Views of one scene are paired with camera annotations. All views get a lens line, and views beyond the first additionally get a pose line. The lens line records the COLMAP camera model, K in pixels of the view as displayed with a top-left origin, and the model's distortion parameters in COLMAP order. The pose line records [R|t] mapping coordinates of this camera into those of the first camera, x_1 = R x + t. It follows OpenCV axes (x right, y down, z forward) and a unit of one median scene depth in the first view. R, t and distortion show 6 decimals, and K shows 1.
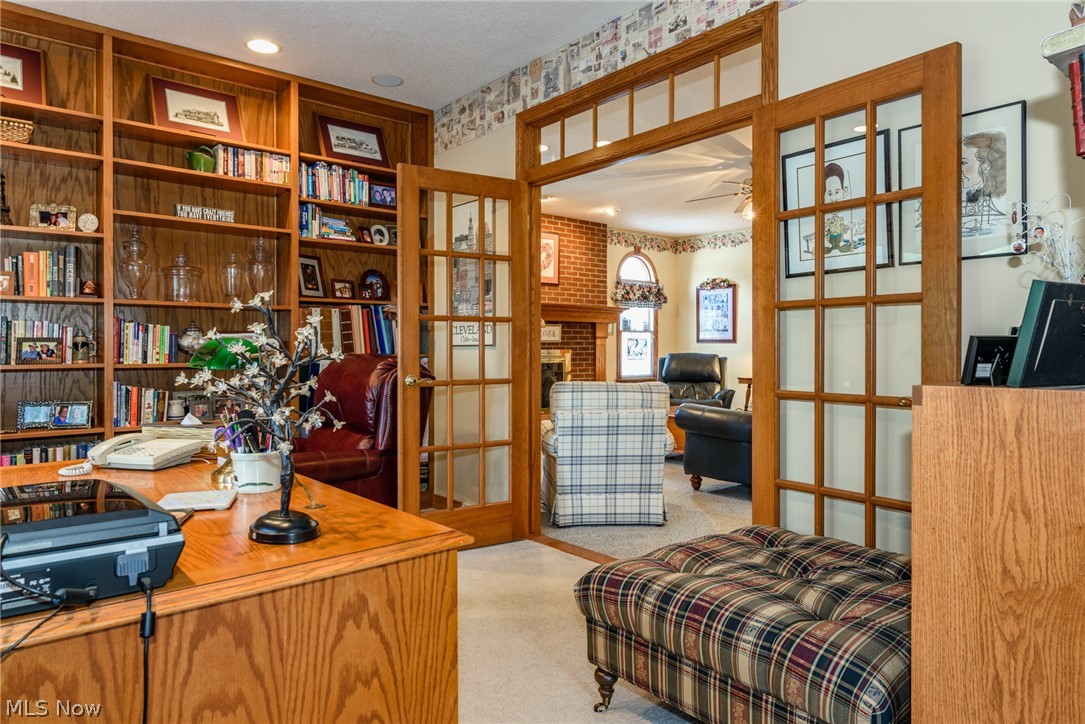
lens RADIAL K [[680.3, 0, 551.3], [0, 680.3, 352.4], [0, 0, 1]] dist [-0.006849, -0.001651]
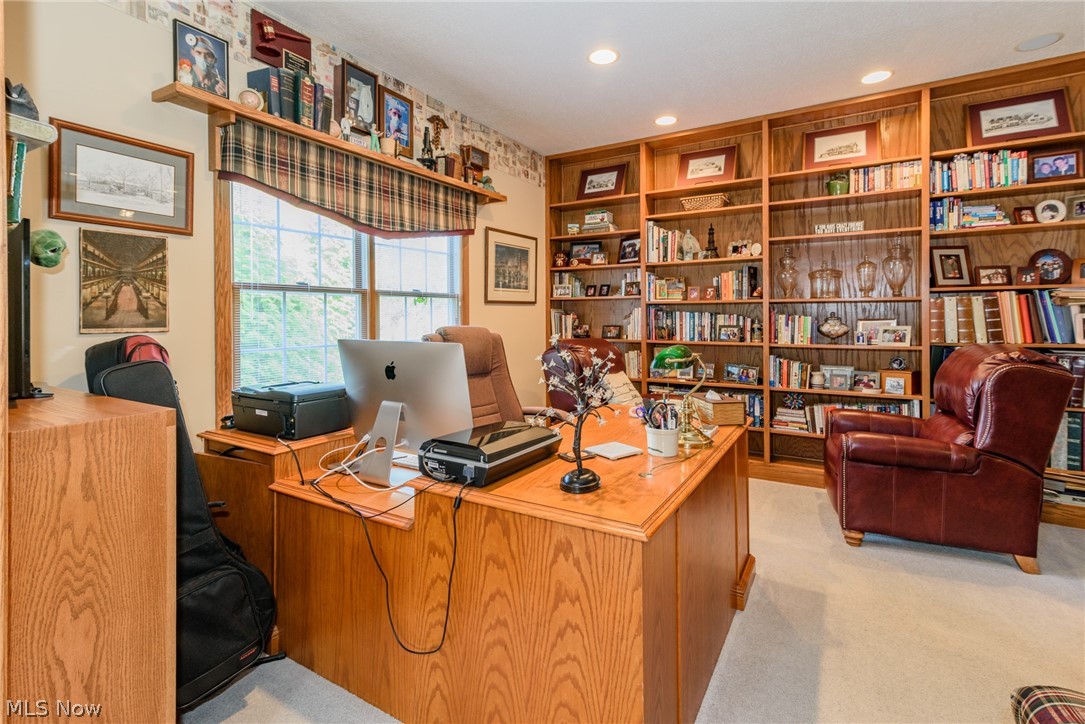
lens RADIAL K [[510.4, 0, 541.2], [0, 510.4, 315.3], [0, 0, 1]] dist [0.011630, 0.000022]
pose [[0.308973, 0.002487, -0.951067, 0.221142], [-0.001179, 0.999997, 0.002232, -0.040616], [0.951070, 0.000431, 0.308975, 0.168593]]
